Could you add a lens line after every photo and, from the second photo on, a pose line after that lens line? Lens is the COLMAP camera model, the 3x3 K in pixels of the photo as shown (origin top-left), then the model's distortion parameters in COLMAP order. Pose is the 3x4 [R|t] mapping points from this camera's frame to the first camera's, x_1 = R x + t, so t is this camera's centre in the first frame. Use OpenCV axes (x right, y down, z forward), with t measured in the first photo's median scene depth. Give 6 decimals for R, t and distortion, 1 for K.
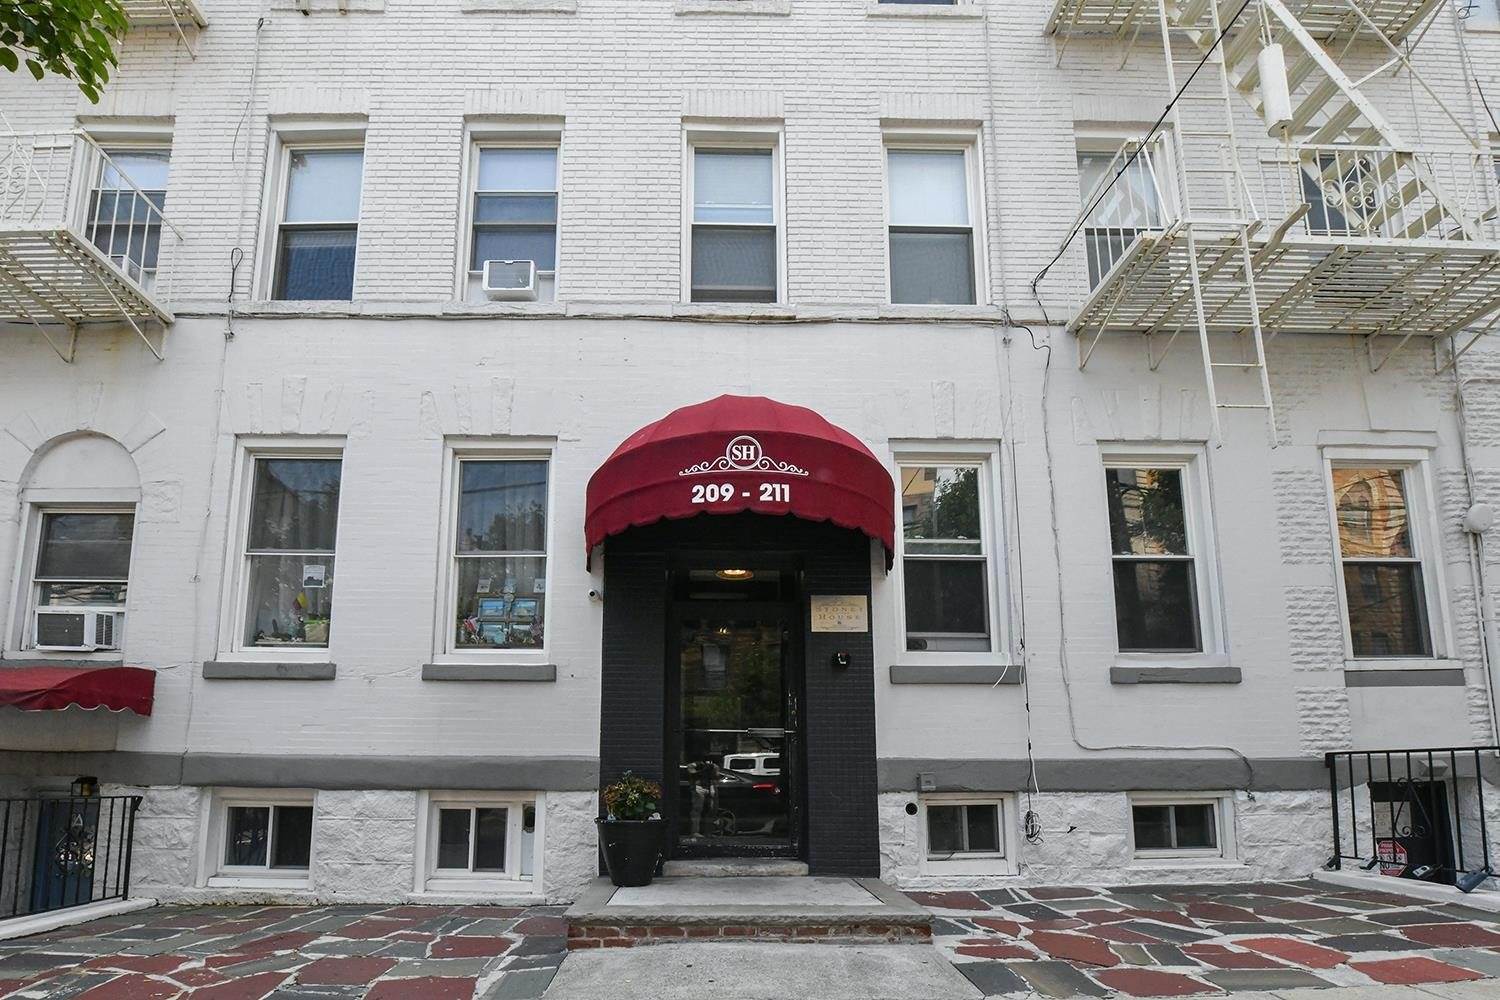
lens RADIAL K [[650.1, 0, 750.0], [0, 650.1, 500.0], [0, 0, 1]] dist [-0.003833, -0.000817]
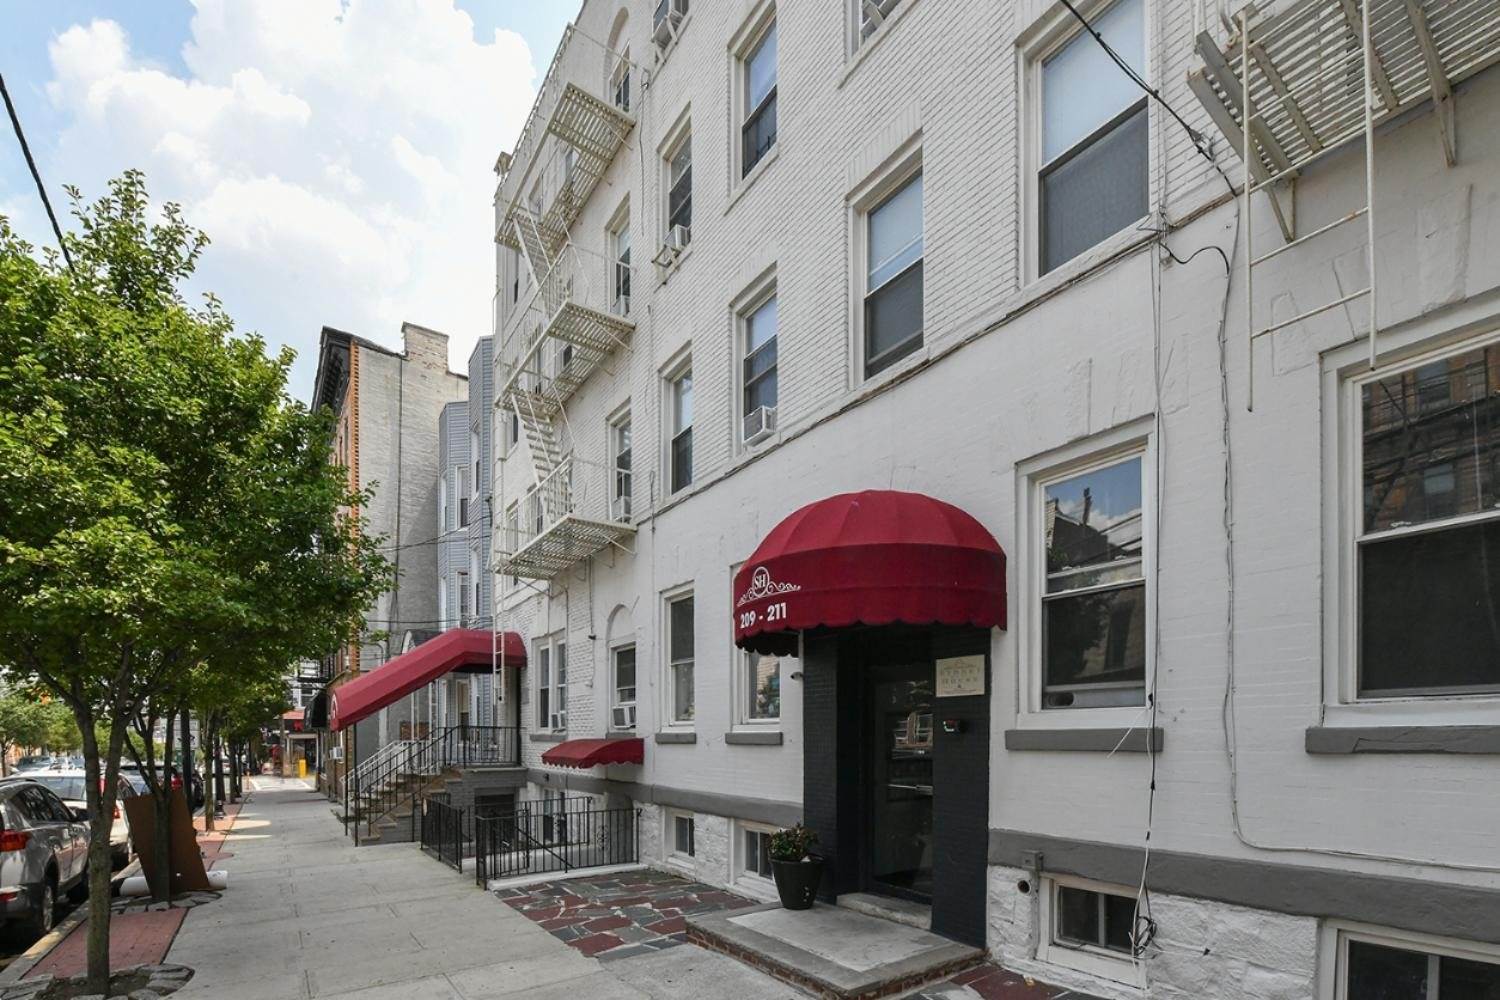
lens RADIAL K [[640.2, 0, 749.7], [0, 640.2, 521.6], [0, 0, 1]] dist [0.000359, -0.000435]
pose [[0.579048, -0.259856, -0.772773, 0.801777], [0.310908, 0.946601, -0.085341, -0.069304], [0.753684, -0.190845, 0.628918, 0.189442]]
